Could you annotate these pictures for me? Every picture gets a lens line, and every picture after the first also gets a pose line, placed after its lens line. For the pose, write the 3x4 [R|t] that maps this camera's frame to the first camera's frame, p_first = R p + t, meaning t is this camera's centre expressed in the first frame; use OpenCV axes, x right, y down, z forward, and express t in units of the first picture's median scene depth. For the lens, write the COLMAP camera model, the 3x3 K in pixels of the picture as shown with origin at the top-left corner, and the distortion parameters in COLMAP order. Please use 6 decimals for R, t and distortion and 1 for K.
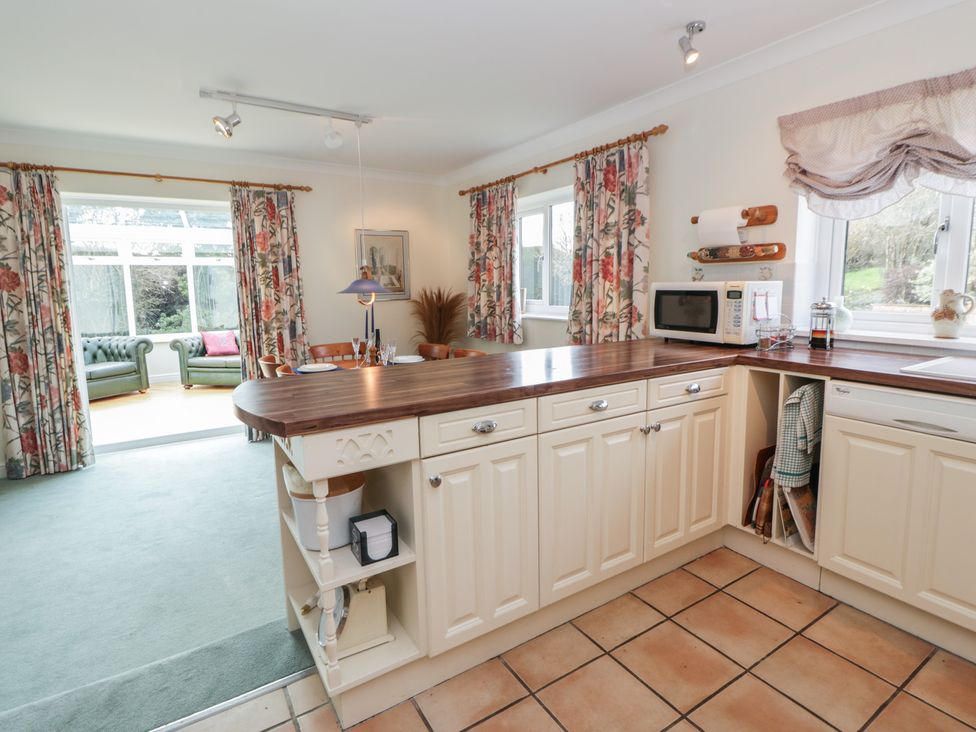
lens RADIAL K [[515.1, 0, 502.4], [0, 515.1, 349.9], [0, 0, 1]] dist [-0.002710, -0.010562]
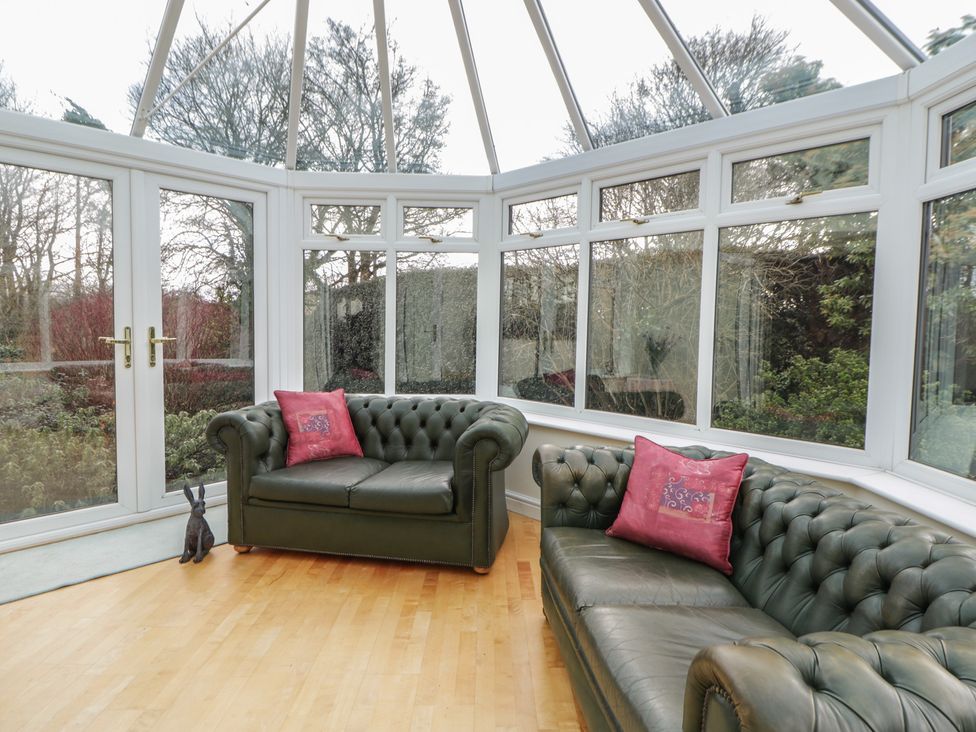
lens RADIAL K [[518.0, 0, 517.2], [0, 518.0, 348.8], [0, 0, 1]] dist [-0.003488, -0.012359]
pose [[0.253470, 0.066532, -0.965053, -0.330184], [-0.143152, 0.989228, 0.030600, -0.086077], [0.956692, 0.130393, 0.260264, 0.869216]]
